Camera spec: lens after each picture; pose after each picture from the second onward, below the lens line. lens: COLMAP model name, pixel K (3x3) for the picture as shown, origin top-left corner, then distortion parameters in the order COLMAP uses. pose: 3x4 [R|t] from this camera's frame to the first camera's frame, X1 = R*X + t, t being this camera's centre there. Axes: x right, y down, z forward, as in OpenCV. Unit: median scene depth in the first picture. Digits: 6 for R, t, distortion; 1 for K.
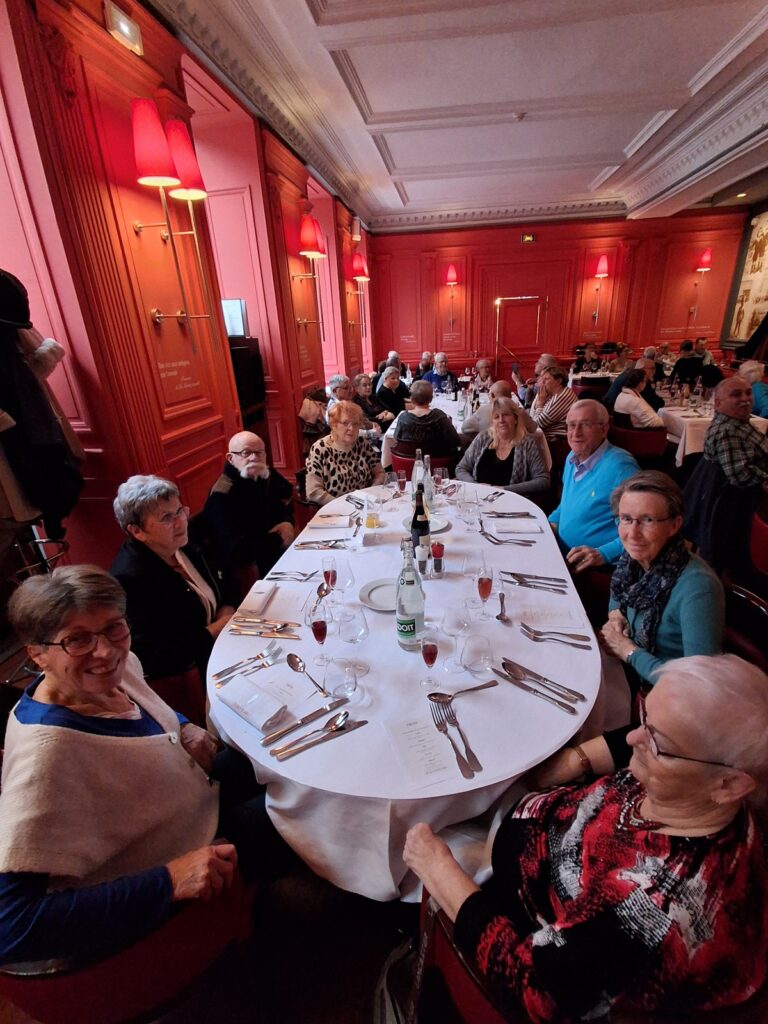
lens RADIAL K [[477.2, 0, 387.7], [0, 477.2, 521.4], [0, 0, 1]] dist [-0.008763, -0.000159]
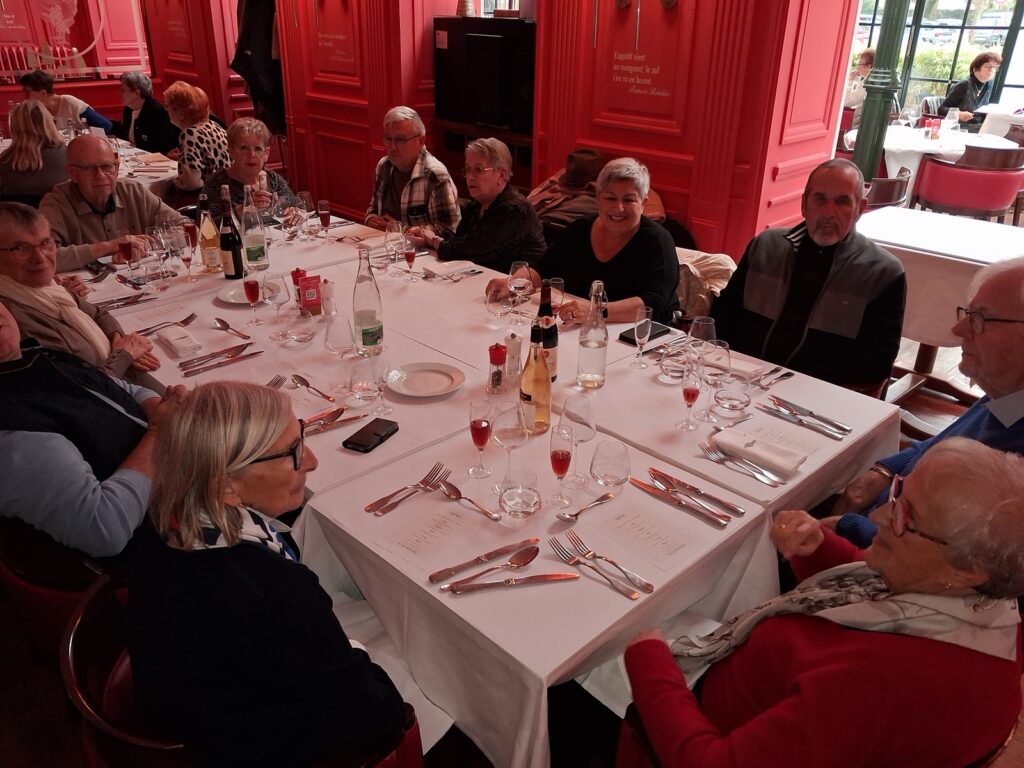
lens RADIAL K [[800.5, 0, 516.4], [0, 800.5, 377.2], [0, 0, 1]] dist [0.012311, -0.007971]
pose [[-0.603063, 0.371194, -0.706066, 0.965164], [-0.283406, 0.727687, 0.624622, -1.073291], [0.745651, 0.576790, -0.333643, 2.462387]]
